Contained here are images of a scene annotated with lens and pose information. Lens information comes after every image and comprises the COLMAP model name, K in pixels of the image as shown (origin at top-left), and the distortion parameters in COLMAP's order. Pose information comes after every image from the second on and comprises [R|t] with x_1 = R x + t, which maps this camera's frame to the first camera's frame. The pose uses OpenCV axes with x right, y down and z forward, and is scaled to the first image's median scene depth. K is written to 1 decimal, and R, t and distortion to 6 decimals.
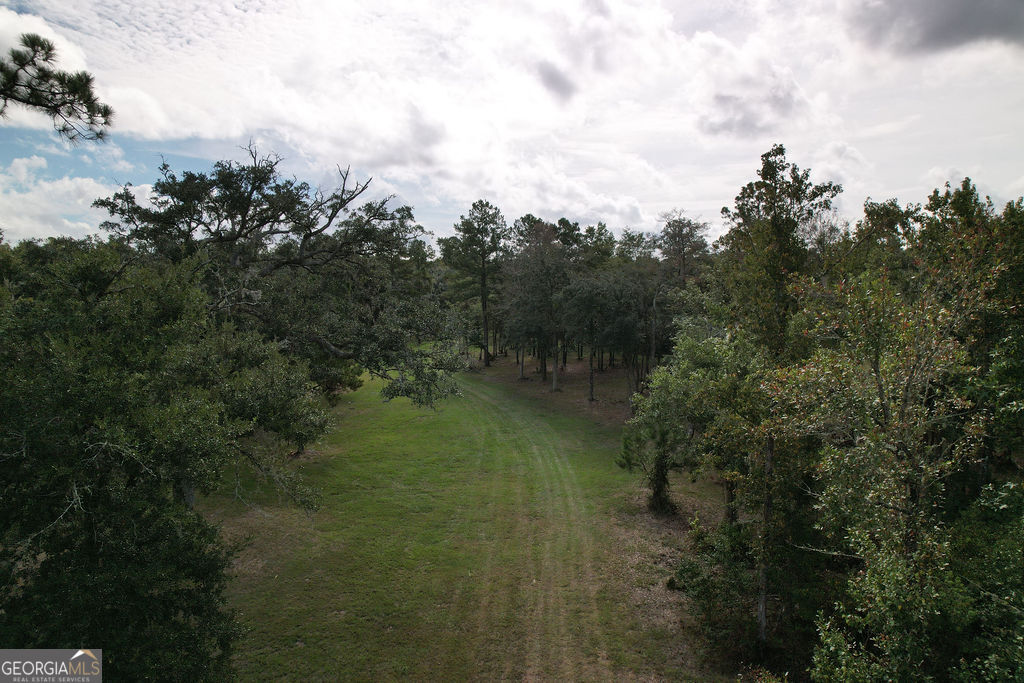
lens RADIAL K [[680.6, 0, 514.1], [0, 680.6, 347.0], [0, 0, 1]] dist [-0.034017, 0.034226]
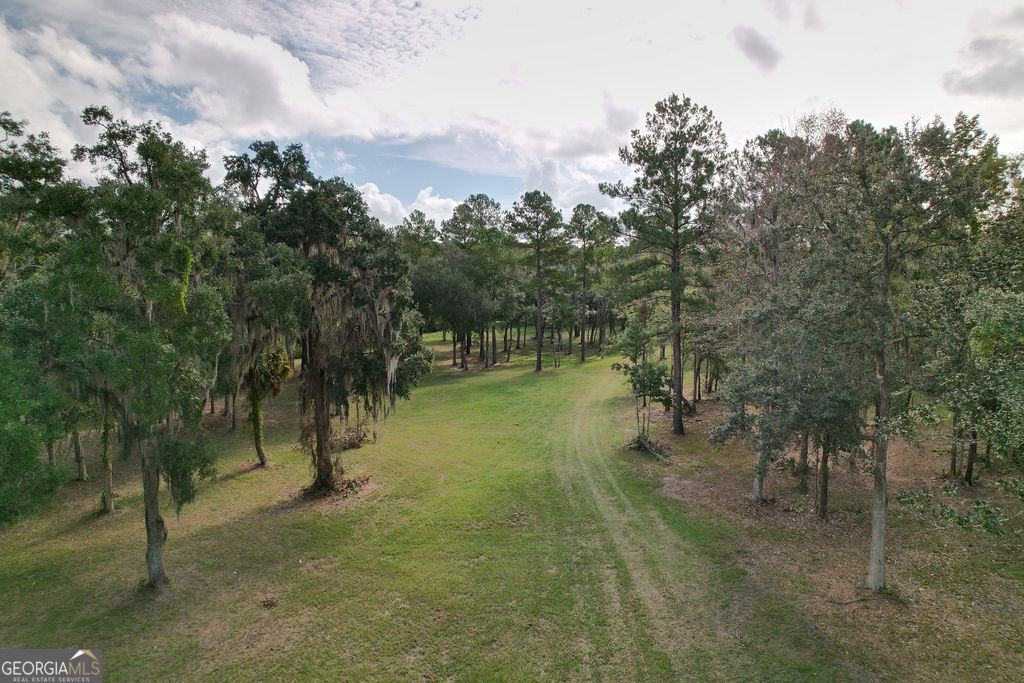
lens RADIAL K [[680.6, 0, 520.5], [0, 680.6, 347.5], [0, 0, 1]] dist [-0.034017, 0.034226]
pose [[0.958774, 0.026702, -0.282912, -0.011745], [-0.023502, 0.999616, 0.014698, -0.038319], [0.283196, -0.007443, 0.959033, 0.495878]]
